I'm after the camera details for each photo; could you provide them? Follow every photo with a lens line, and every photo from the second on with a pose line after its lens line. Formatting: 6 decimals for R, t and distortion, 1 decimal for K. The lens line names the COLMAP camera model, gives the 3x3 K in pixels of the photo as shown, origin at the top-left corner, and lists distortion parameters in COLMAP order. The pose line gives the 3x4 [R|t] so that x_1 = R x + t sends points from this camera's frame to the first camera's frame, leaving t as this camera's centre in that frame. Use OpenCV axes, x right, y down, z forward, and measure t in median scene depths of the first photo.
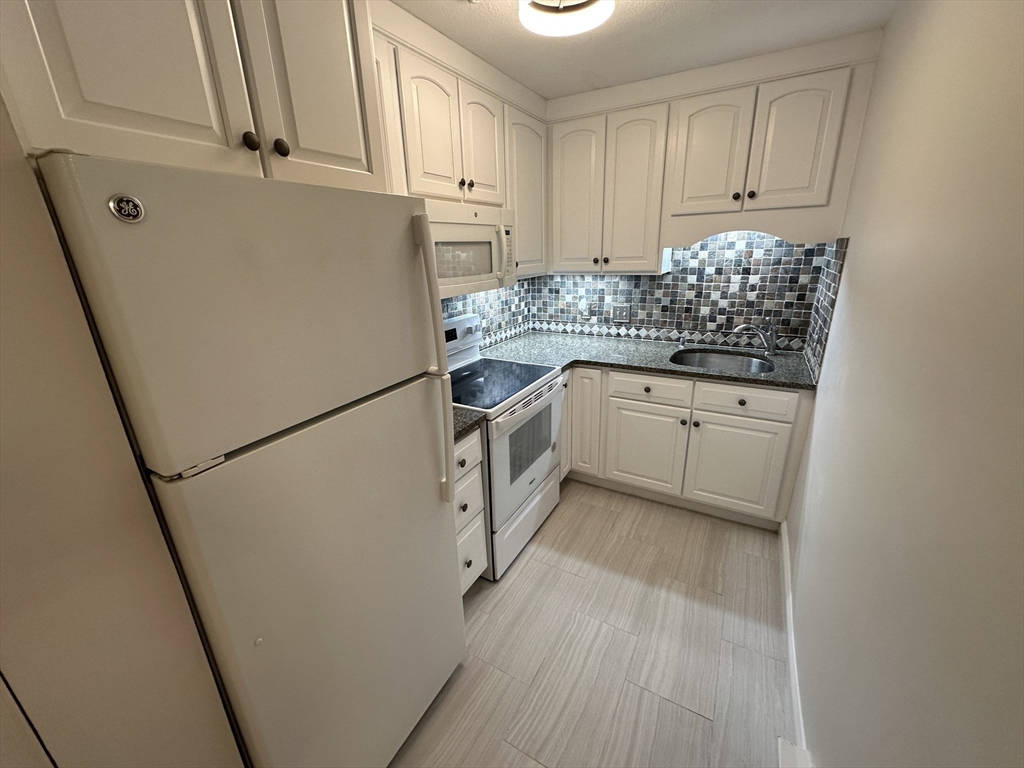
lens RADIAL K [[410.1, 0, 510.9], [0, 410.1, 383.0], [0, 0, 1]] dist [-0.003488, 0.000839]
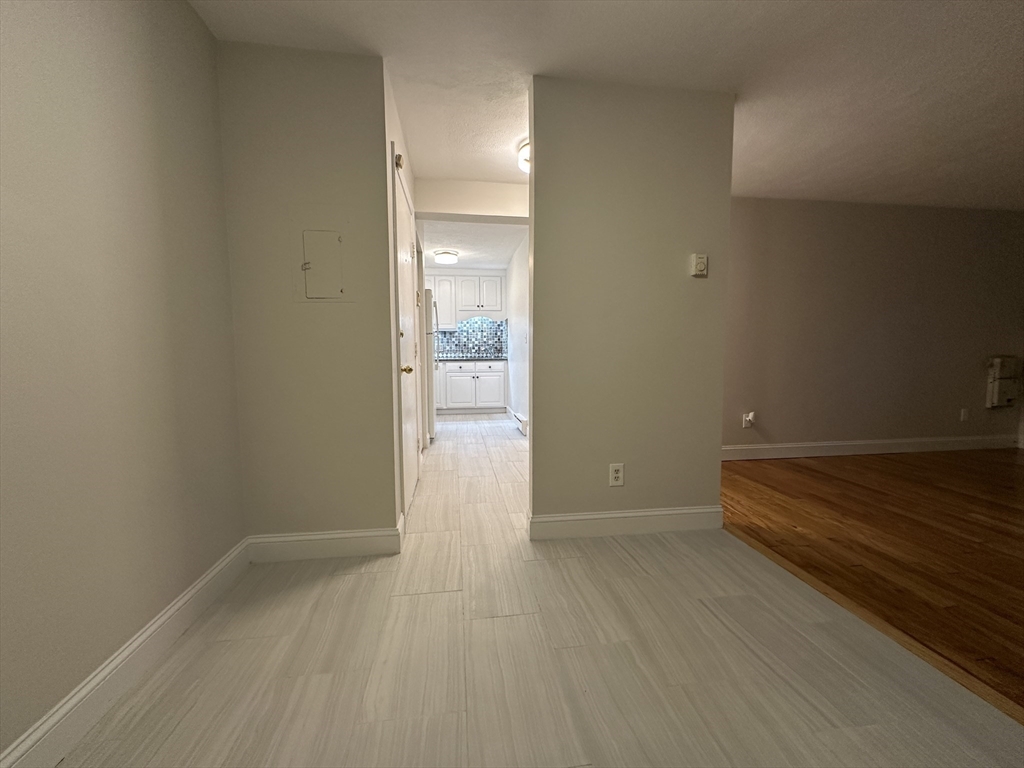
lens RADIAL K [[409.4, 0, 510.1], [0, 409.4, 383.7], [0, 0, 1]] dist [-0.002536, 0.000136]
pose [[0.791200, -0.021115, 0.611193, -1.050243], [0.172693, 0.966444, -0.190166, 0.674053], [-0.586669, 0.256008, 0.768296, -1.251962]]
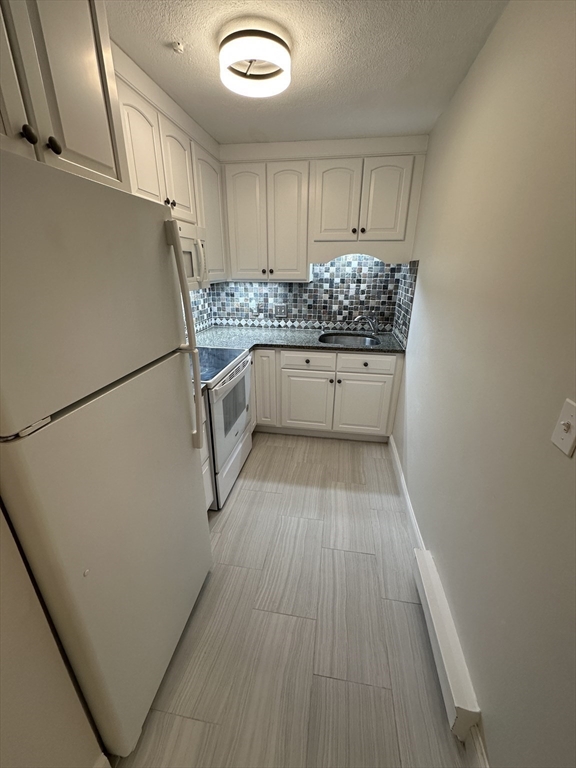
lens RADIAL K [[307.6, 0, 288.9], [0, 307.6, 383.3], [0, 0, 1]] dist [-0.003488, 0.000839]
pose [[0.934759, -0.091423, 0.343318, -0.106753], [0.076716, 0.995467, 0.056210, 0.025921], [-0.346901, -0.026205, 0.937536, -0.009386]]
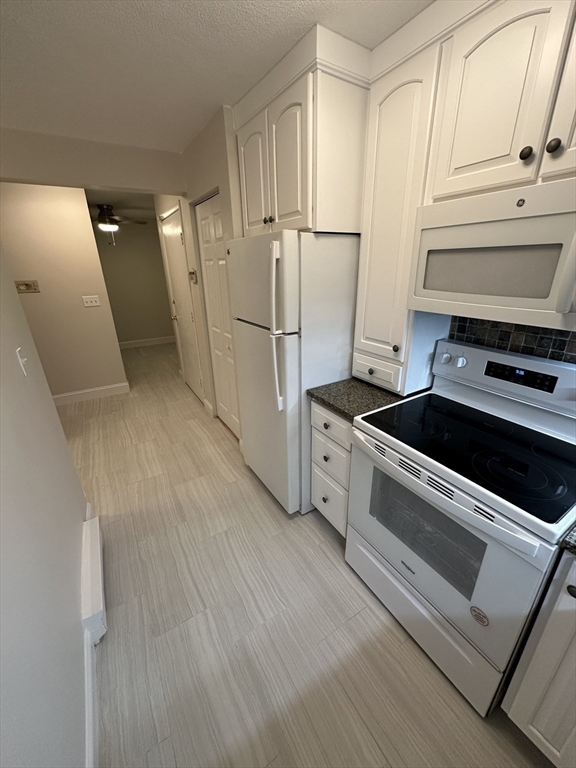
lens RADIAL K [[307.6, 0, 288.9], [0, 307.6, 383.3], [0, 0, 1]] dist [-0.003488, 0.000839]
pose [[-0.480457, 0.355840, -0.801586, 0.440690], [-0.243035, 0.824174, 0.511538, -0.254475], [0.842671, 0.440586, -0.309498, 0.735559]]
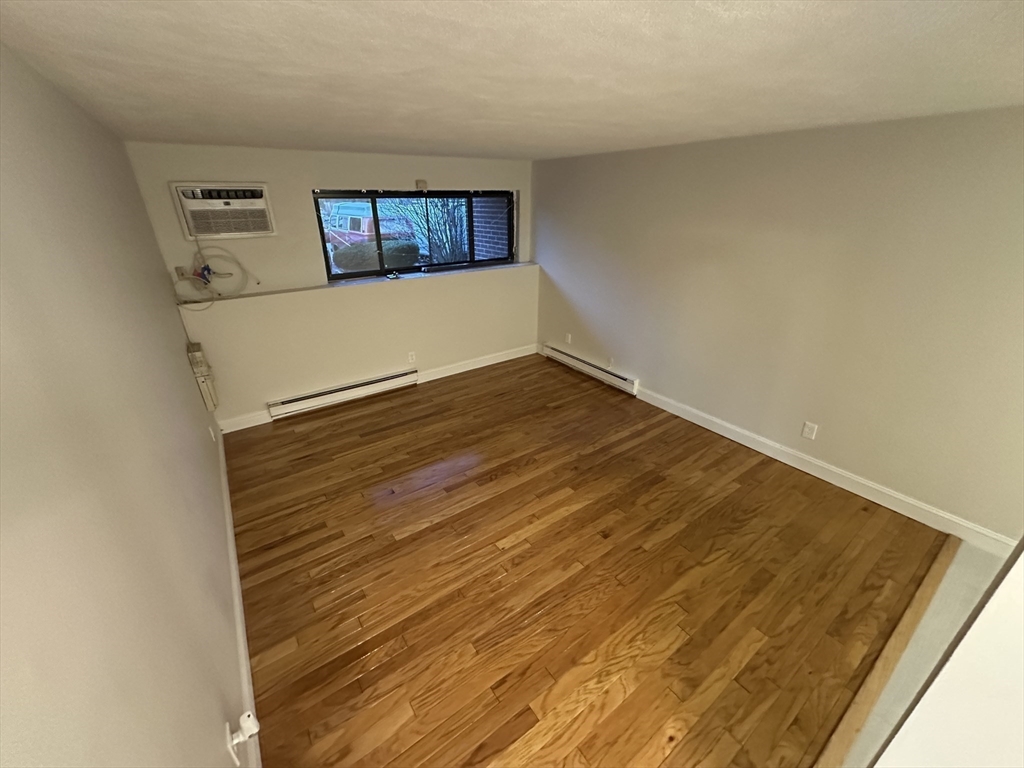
lens RADIAL K [[410.1, 0, 510.9], [0, 410.1, 383.0], [0, 0, 1]] dist [-0.003488, 0.000839]
pose [[-0.906759, -0.140464, 0.397566, 0.100075], [0.164408, 0.750472, 0.640127, 0.037396], [-0.388277, 0.645804, -0.657403, -0.661887]]
